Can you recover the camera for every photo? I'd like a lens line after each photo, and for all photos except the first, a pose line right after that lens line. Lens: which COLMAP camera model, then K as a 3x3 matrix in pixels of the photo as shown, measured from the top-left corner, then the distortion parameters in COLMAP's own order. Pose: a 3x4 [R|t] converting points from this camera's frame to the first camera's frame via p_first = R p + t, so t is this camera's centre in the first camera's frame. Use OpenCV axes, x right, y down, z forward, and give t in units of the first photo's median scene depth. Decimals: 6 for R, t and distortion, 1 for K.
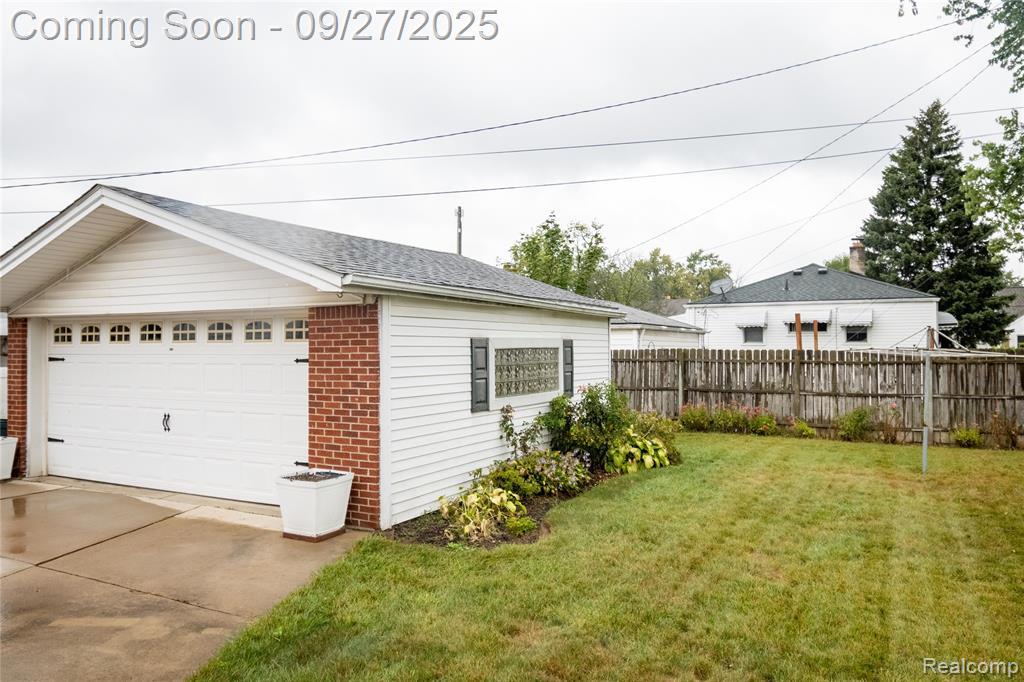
lens RADIAL K [[745.7, 0, 512.3], [0, 745.7, 342.6], [0, 0, 1]] dist [0.004076, -0.001751]
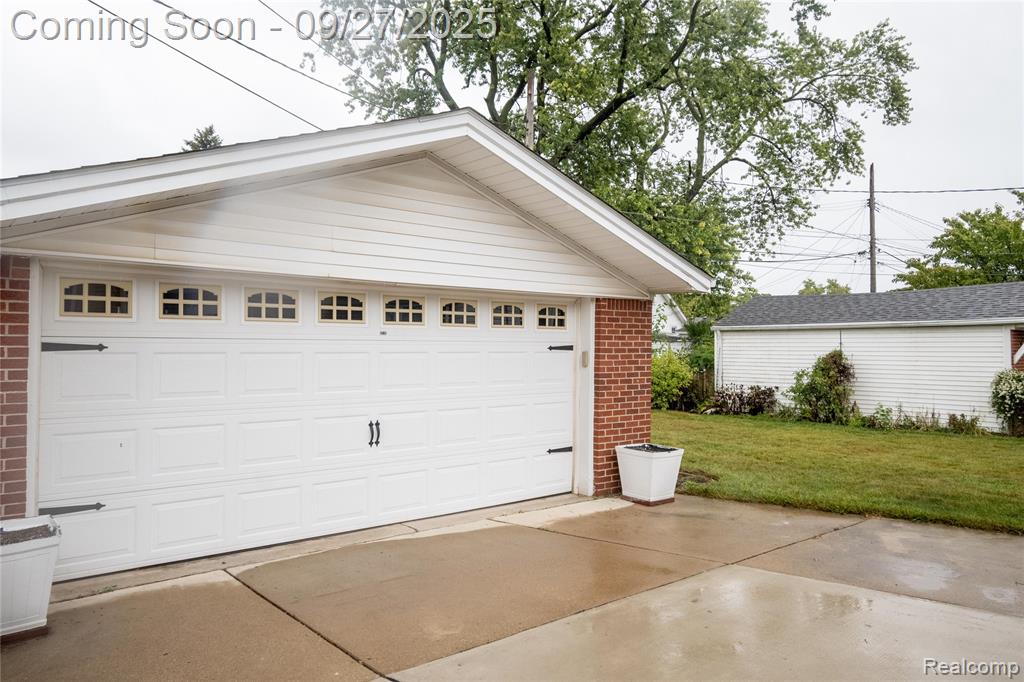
lens RADIAL K [[740.6, 0, 512.4], [0, 740.6, 340.2], [0, 0, 1]] dist [-0.003006, -0.004663]
pose [[0.351713, 0.001799, 0.936106, -1.193069], [-0.025615, 0.999642, 0.007702, 0.007428], [-0.935757, -0.026687, 0.351634, 0.680438]]
